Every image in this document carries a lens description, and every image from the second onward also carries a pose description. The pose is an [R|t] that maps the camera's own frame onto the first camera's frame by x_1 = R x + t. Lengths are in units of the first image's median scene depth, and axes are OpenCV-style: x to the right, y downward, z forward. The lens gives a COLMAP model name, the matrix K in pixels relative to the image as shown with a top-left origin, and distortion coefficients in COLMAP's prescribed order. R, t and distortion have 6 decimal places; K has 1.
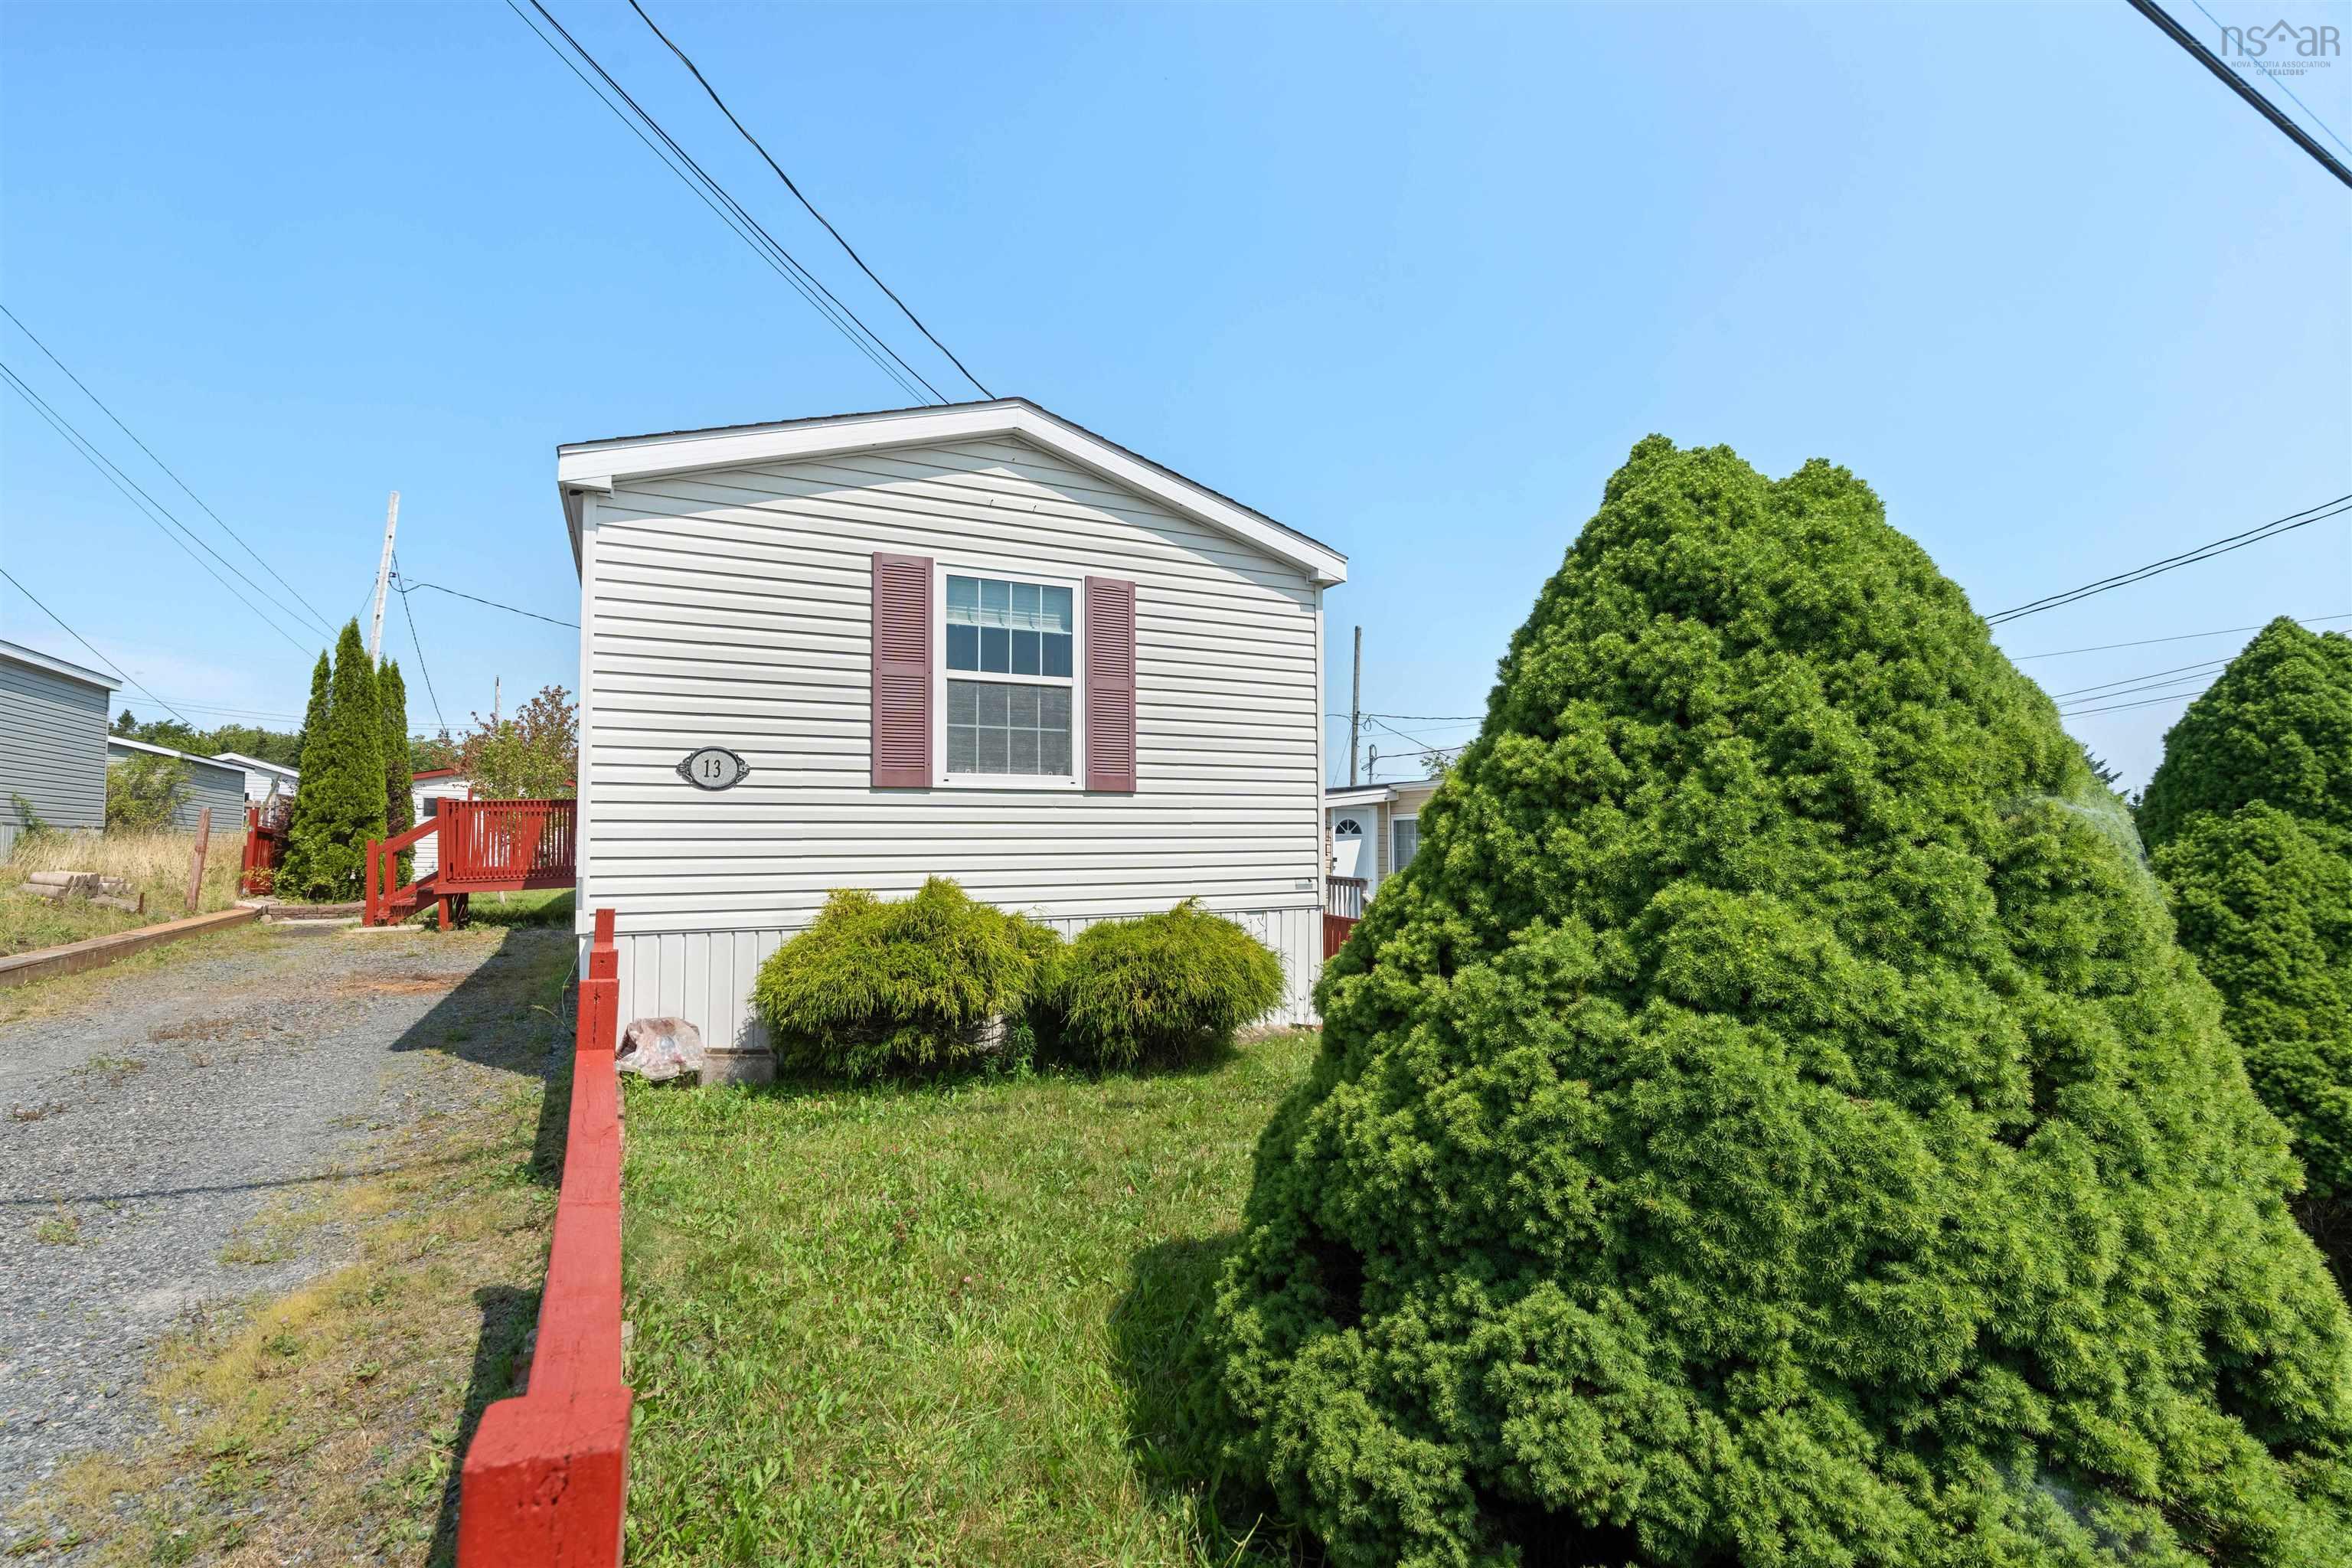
lens RADIAL K [[1082.8, 0, 1175.4], [0, 1082.8, 799.4], [0, 0, 1]] dist [-0.005519, 0.001230]
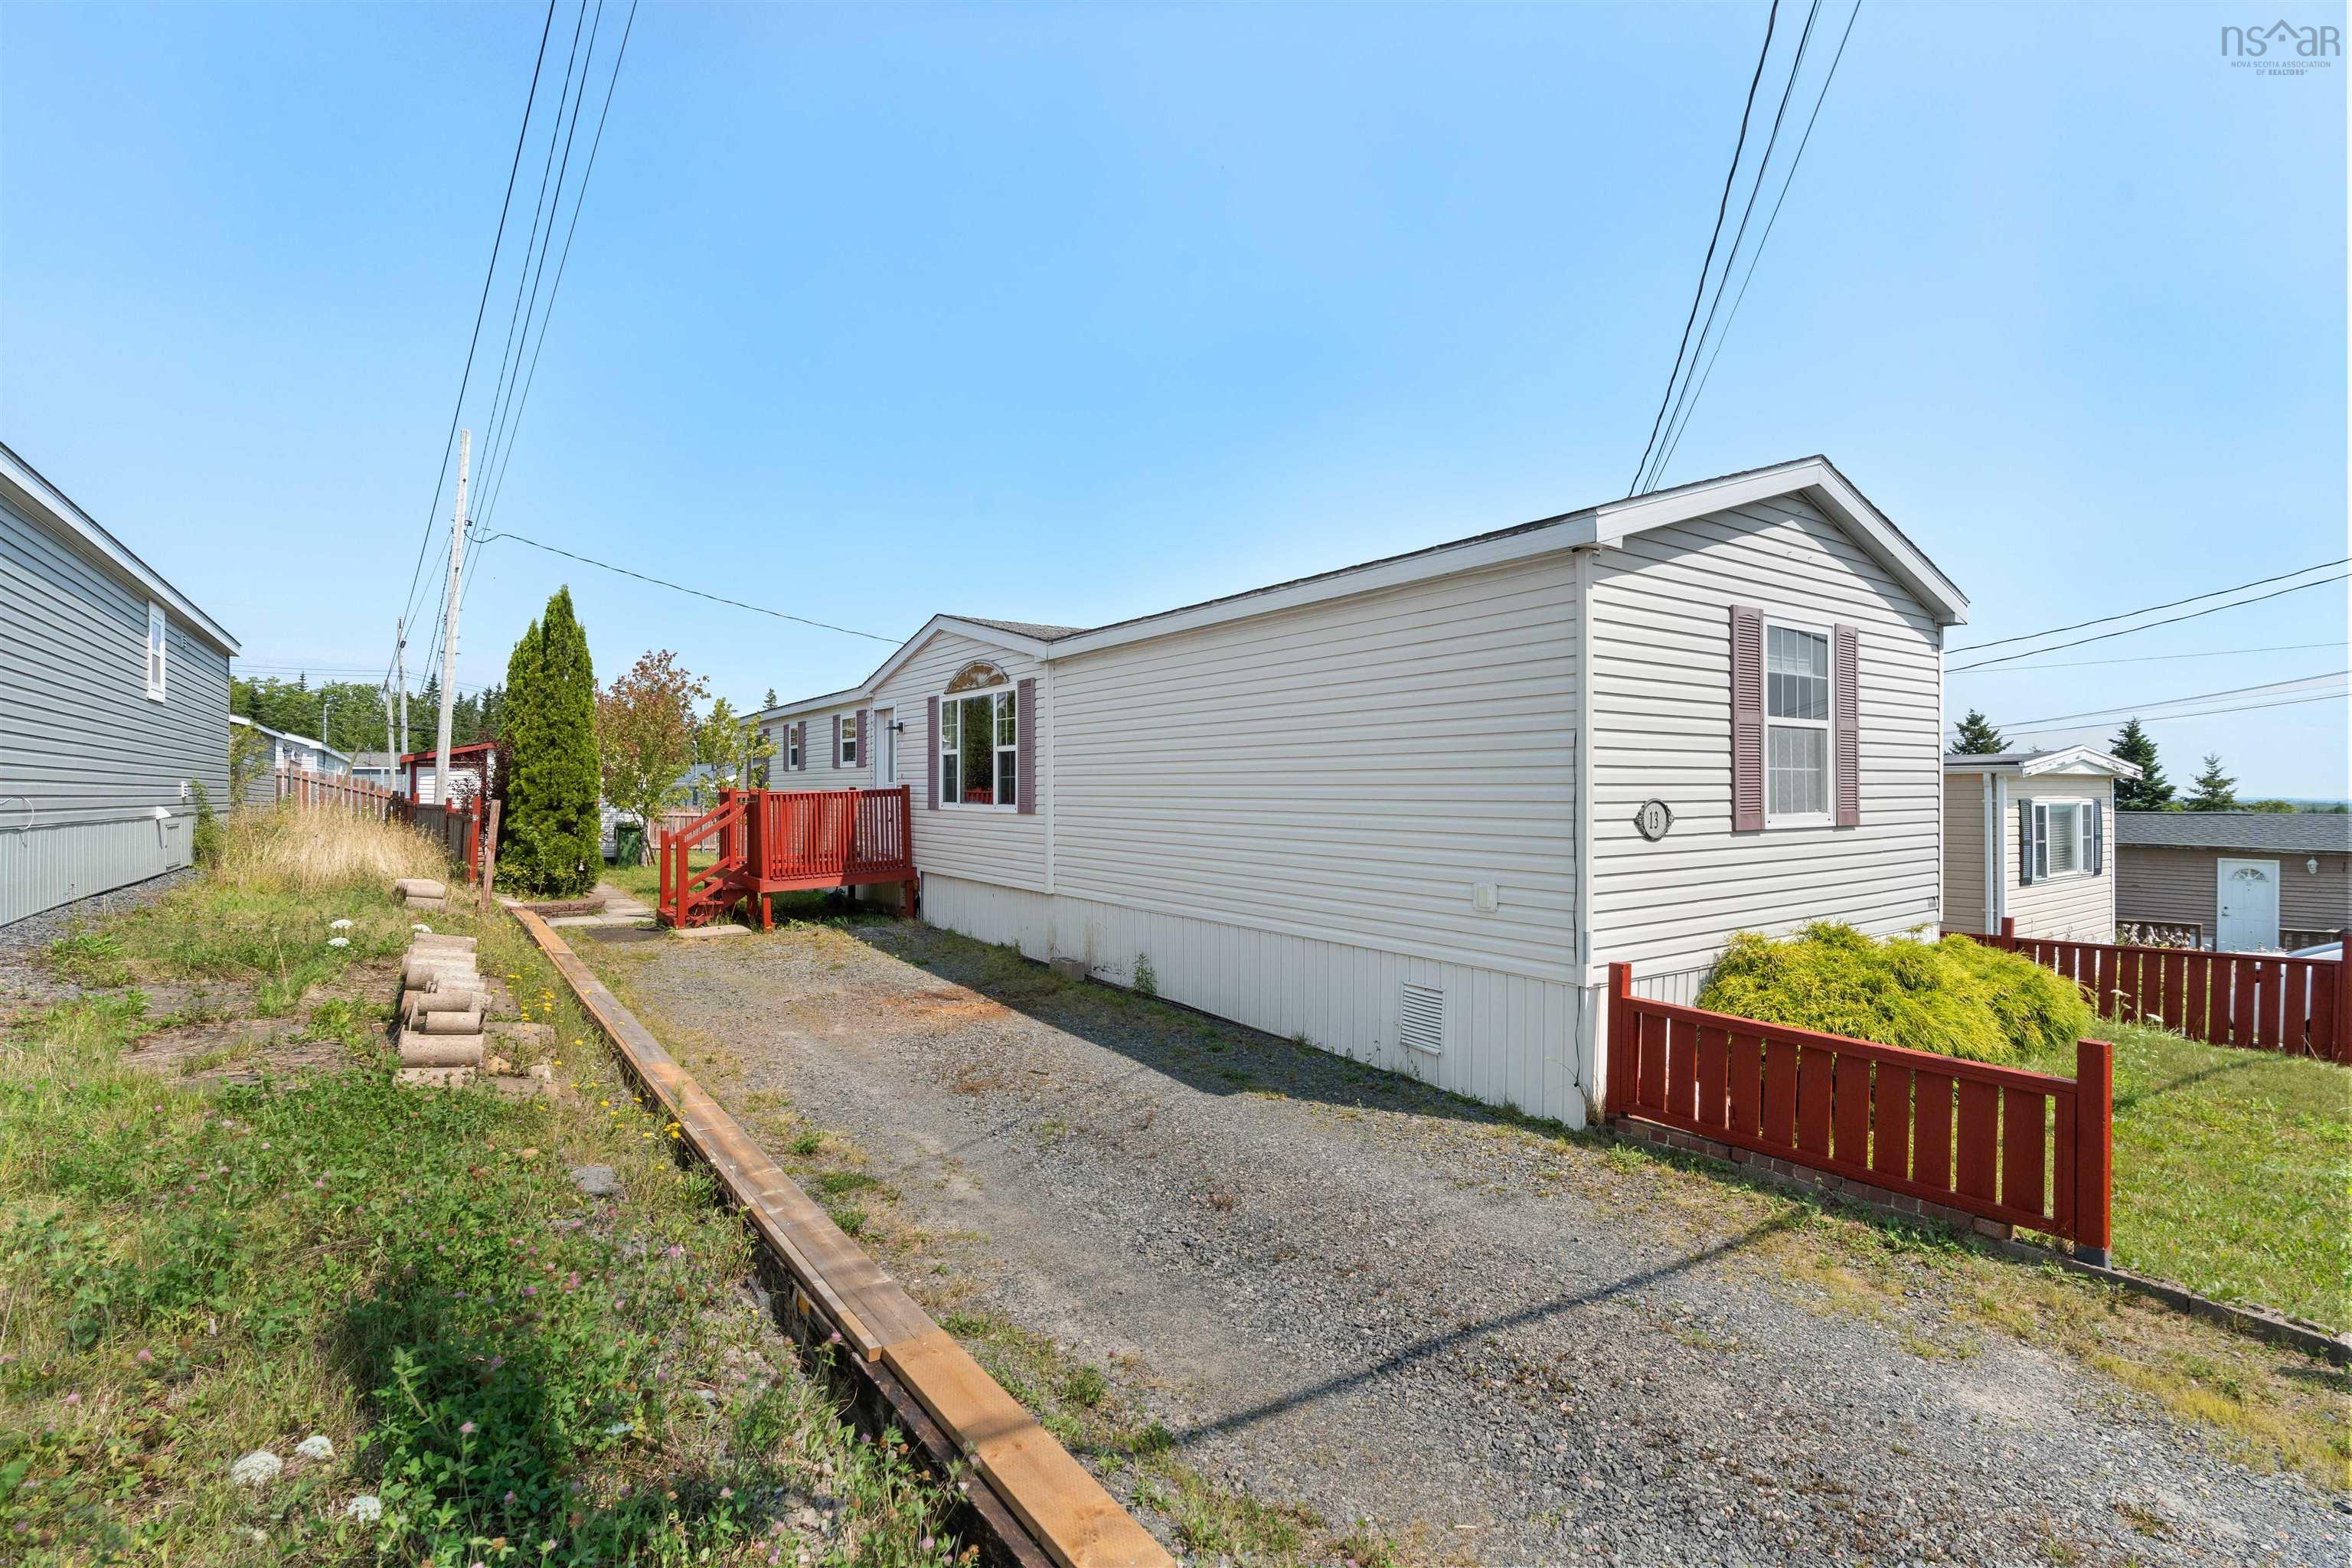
lens RADIAL K [[1082.8, 0, 1158.7], [0, 1082.8, 772.3], [0, 0, 1]] dist [-0.005519, 0.001230]
pose [[0.990478, 0.004812, 0.137590, -0.885204], [-0.008220, 0.999673, 0.024212, -0.081420], [-0.137429, -0.025113, 0.990193, 0.040889]]
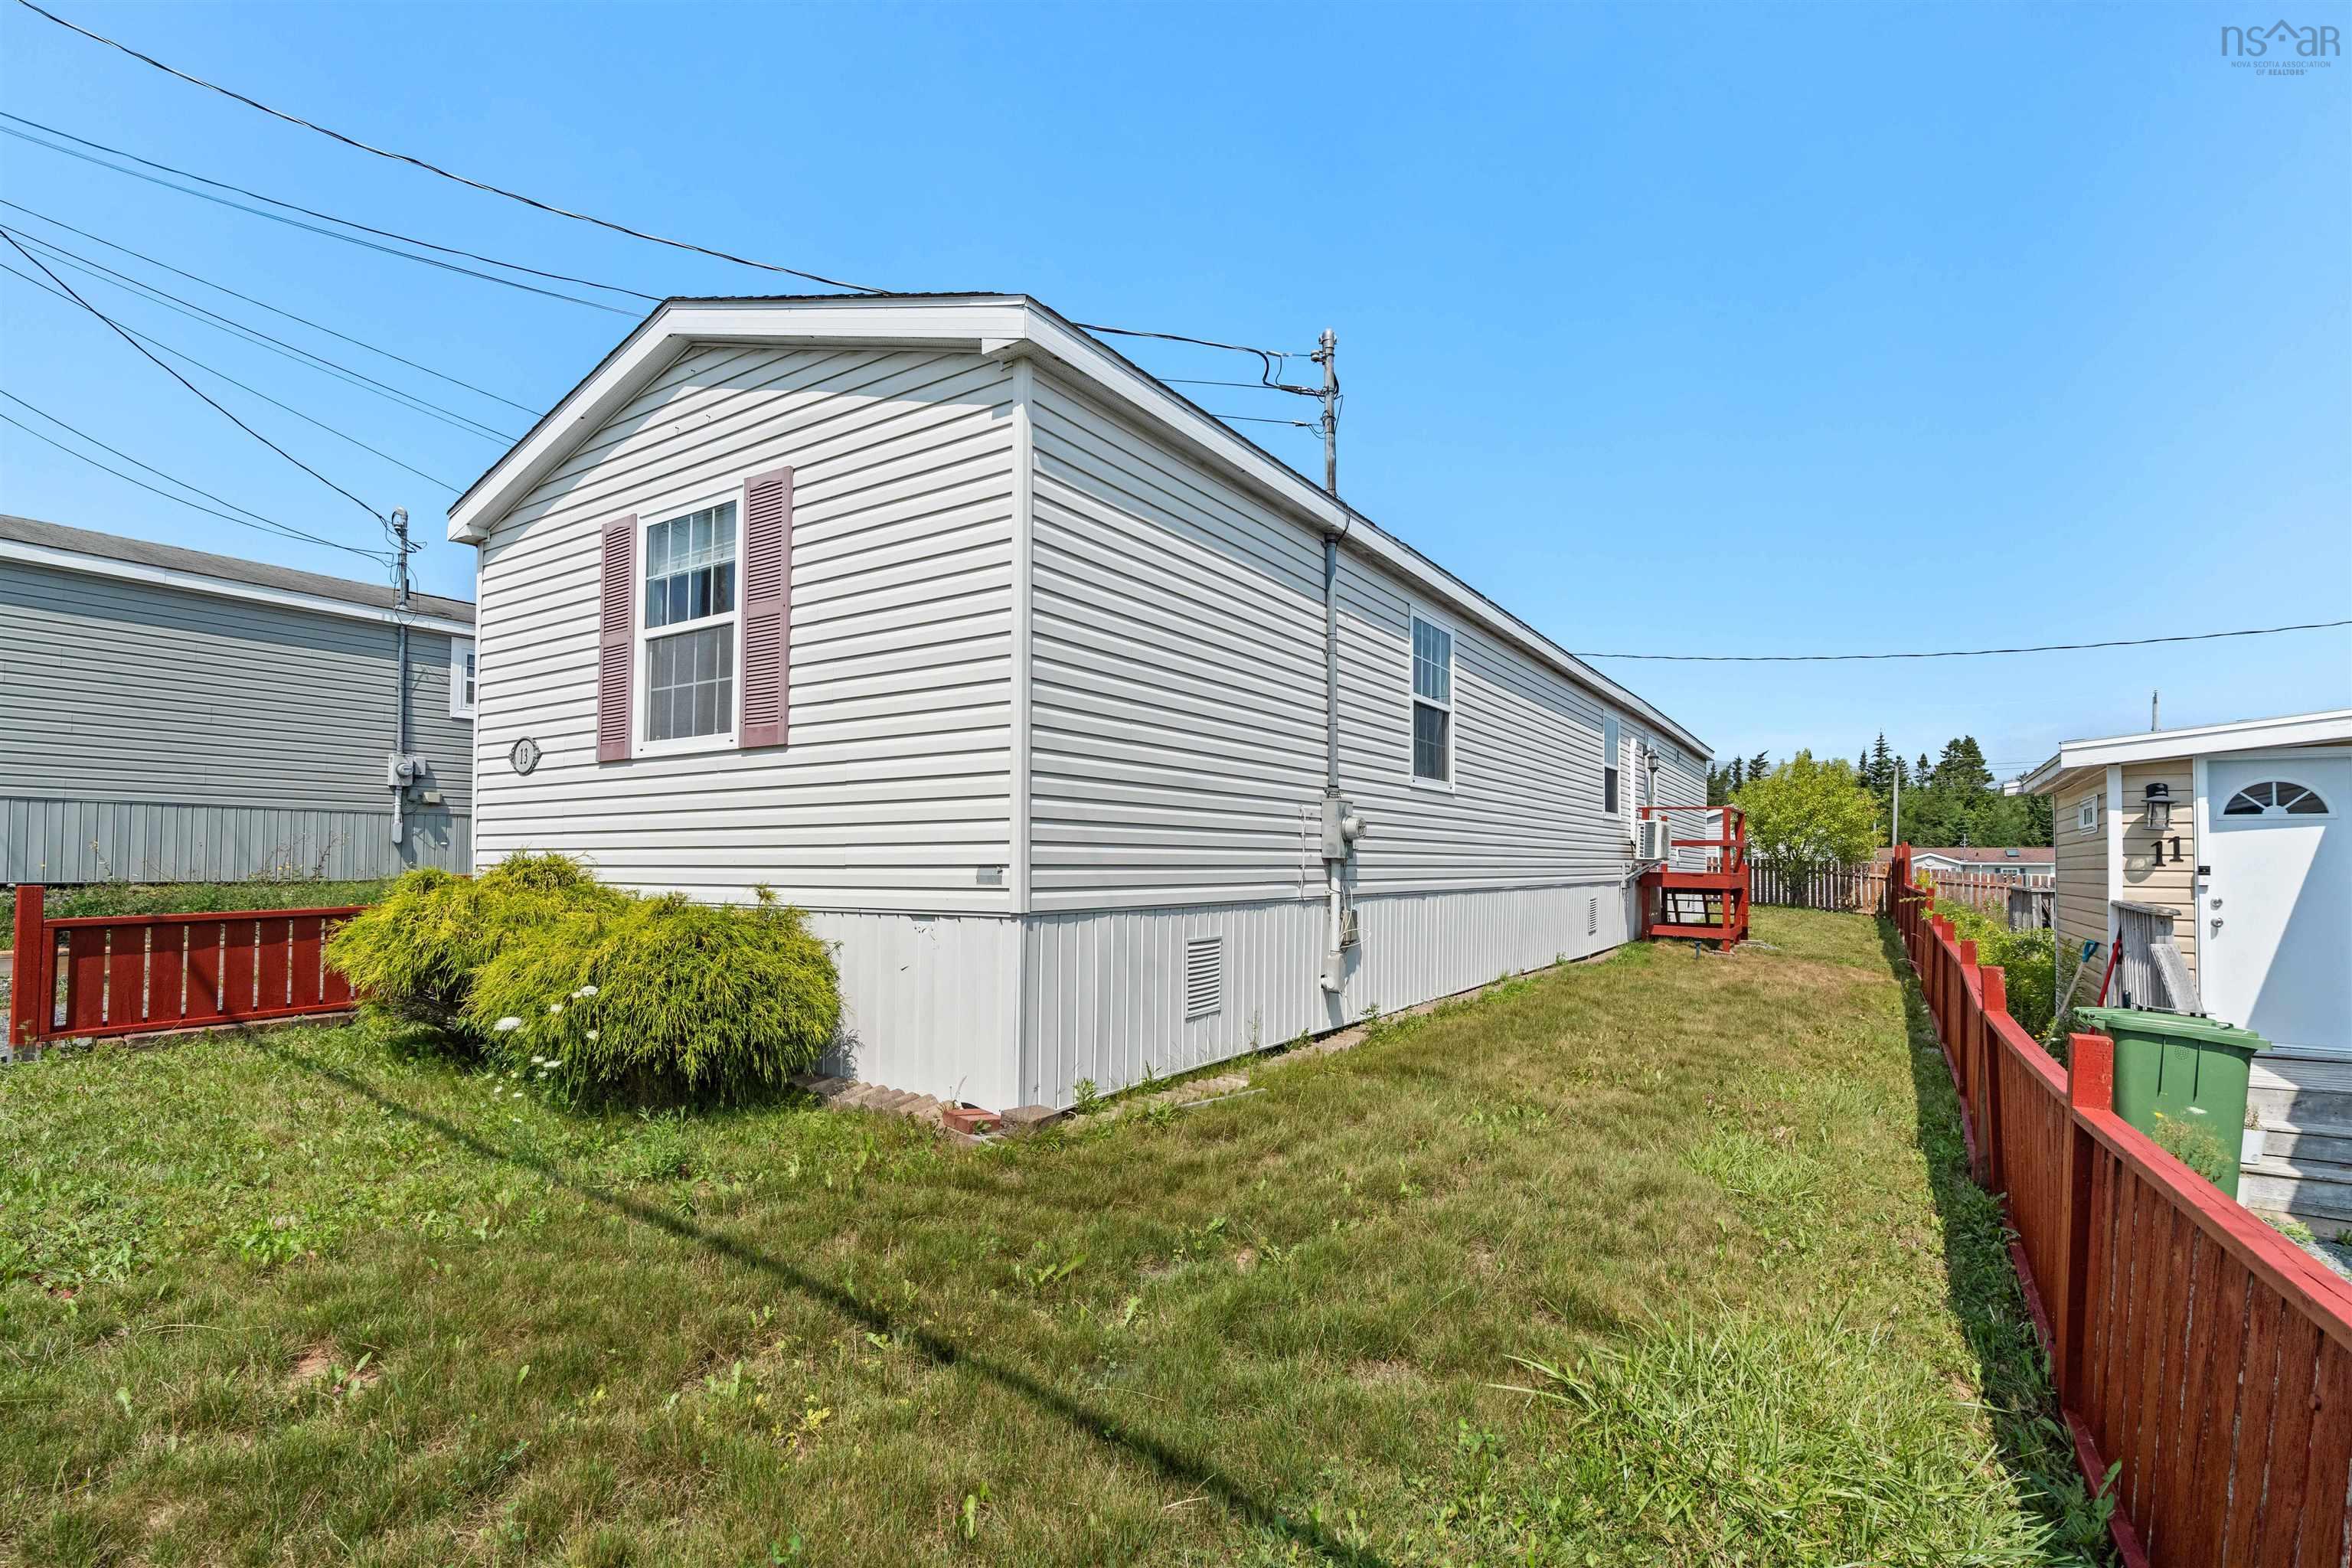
lens RADIAL K [[1082.8, 0, 1139.7], [0, 1082.8, 836.8], [0, 0, 1]] dist [-0.005519, 0.001230]
pose [[0.487466, -0.017085, -0.872975, 0.749091], [0.029354, 0.999564, -0.003172, 0.066934], [0.872649, -0.024079, 0.487755, 0.861241]]
